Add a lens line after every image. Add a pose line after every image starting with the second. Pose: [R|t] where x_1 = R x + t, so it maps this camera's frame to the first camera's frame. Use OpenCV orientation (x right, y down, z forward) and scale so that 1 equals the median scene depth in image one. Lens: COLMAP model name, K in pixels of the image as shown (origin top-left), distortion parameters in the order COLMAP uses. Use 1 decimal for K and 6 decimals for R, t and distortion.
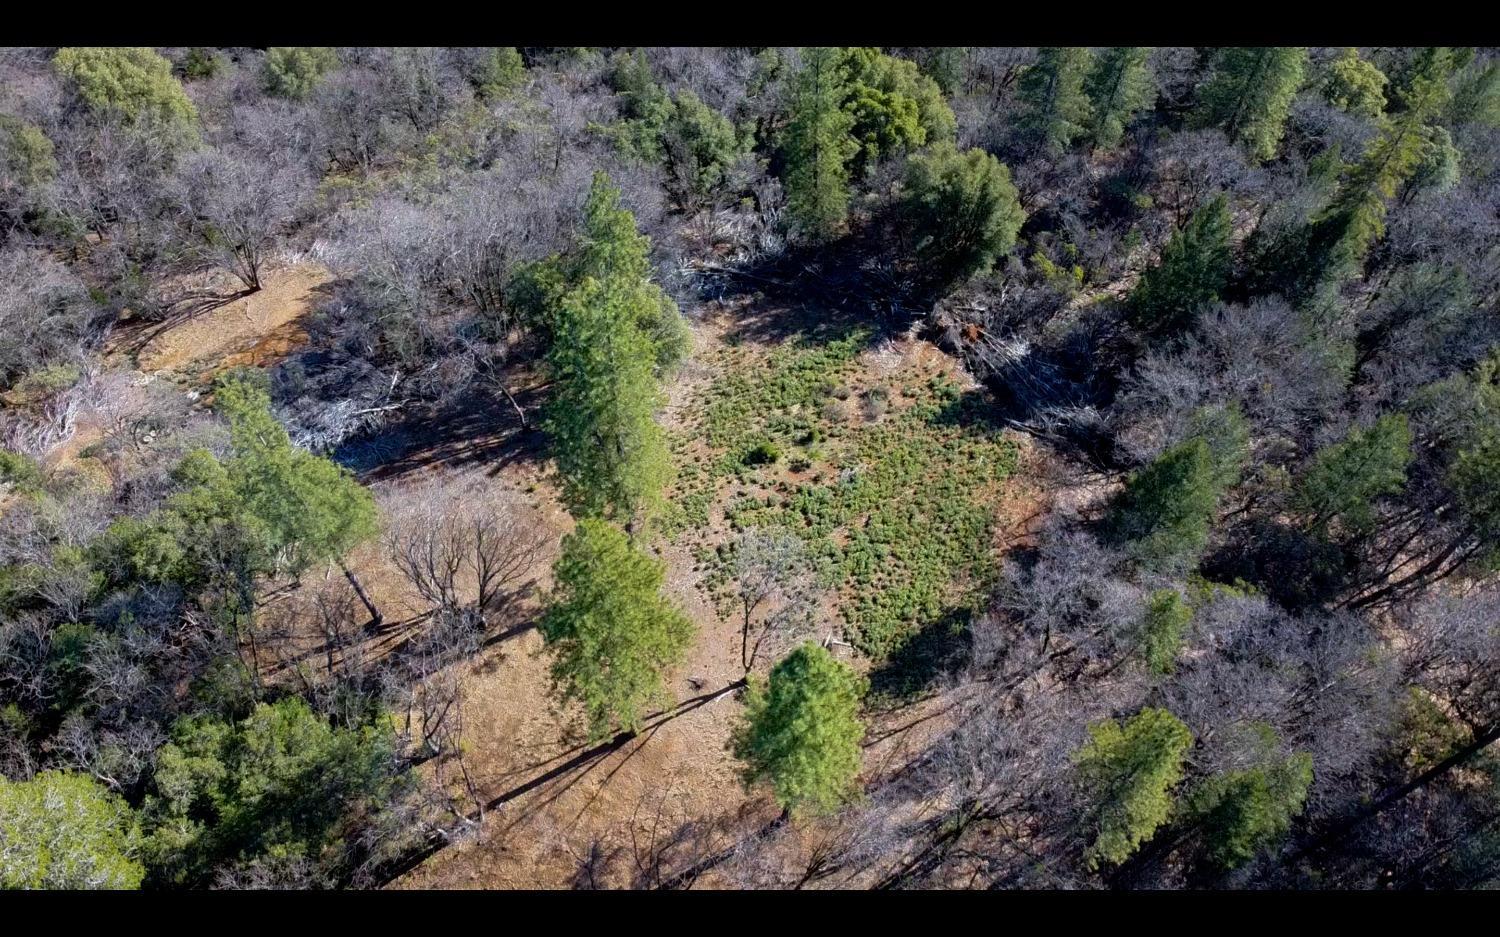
lens RADIAL K [[1154.6, 0, 750.0], [0, 1154.6, 468.5], [0, 0, 1]] dist [0.000172, -0.001110]
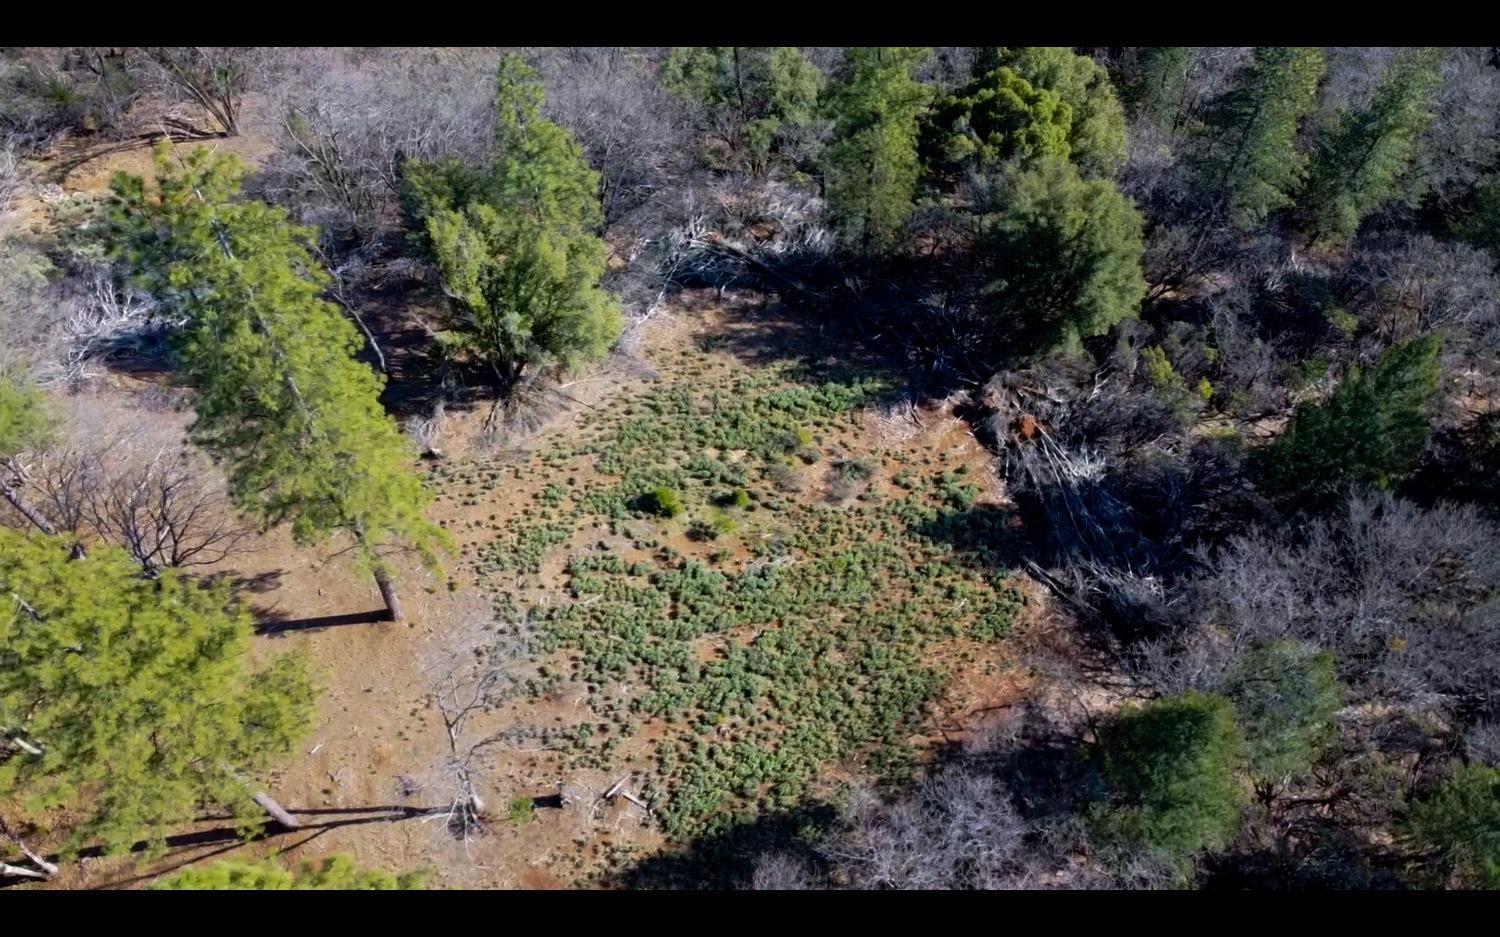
lens RADIAL K [[1154.6, 0, 750.0], [0, 1154.6, 468.5], [0, 0, 1]] dist [0.000172, -0.001110]
pose [[0.937167, 0.297337, -0.182507, 0.180747], [-0.297436, 0.954346, 0.027481, -0.065672], [0.182346, 0.028530, 0.982820, 0.281774]]
